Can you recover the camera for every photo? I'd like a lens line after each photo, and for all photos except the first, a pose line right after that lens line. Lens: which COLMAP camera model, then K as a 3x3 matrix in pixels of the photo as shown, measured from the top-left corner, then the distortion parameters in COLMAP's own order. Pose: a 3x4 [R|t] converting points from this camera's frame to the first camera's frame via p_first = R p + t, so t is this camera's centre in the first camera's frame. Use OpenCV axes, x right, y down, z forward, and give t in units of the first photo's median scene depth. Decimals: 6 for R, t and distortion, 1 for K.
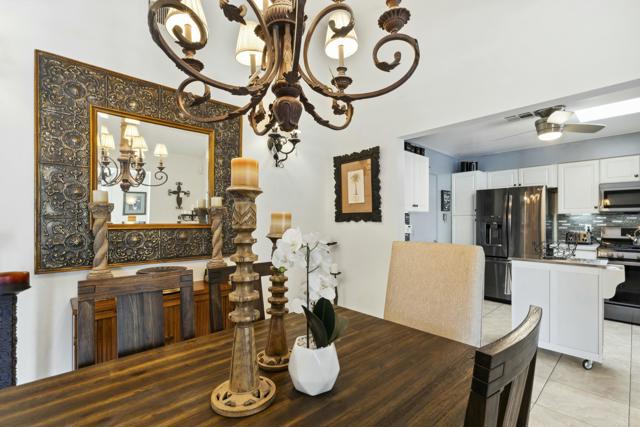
lens RADIAL K [[288.0, 0, 318.6], [0, 288.0, 218.8], [0, 0, 1]] dist [0.003716, -0.001595]
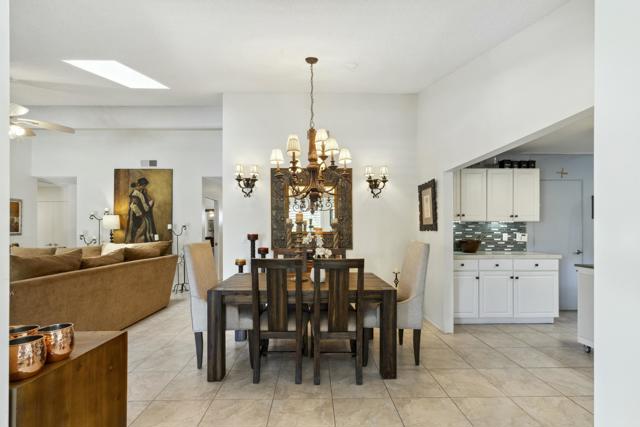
lens RADIAL K [[288.0, 0, 318.8], [0, 288.0, 229.7], [0, 0, 1]] dist [0.003716, -0.001595]
pose [[0.755453, -0.003877, -0.655191, 0.440459], [0.008129, 0.999961, 0.003456, -0.003487], [0.655152, -0.007937, 0.755455, -0.293935]]
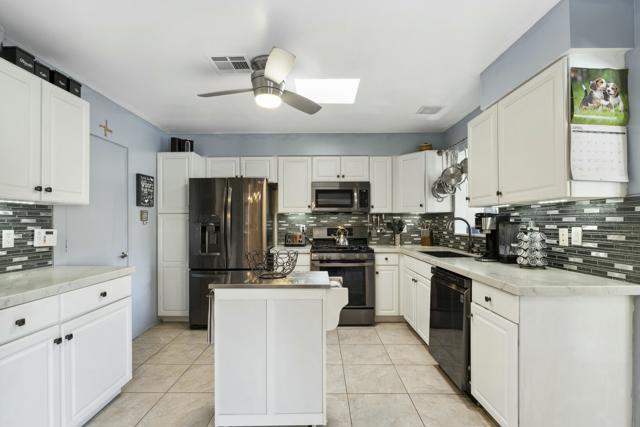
lens RADIAL K [[299.0, 0, 317.1], [0, 299.0, 222.7], [0, 0, 1]] dist [-0.011197, -0.000191]
pose [[0.683130, -0.005692, 0.730274, 0.255830], [-0.001145, 0.999960, 0.008864, 0.004047], [-0.730296, -0.006892, 0.683096, 0.302390]]
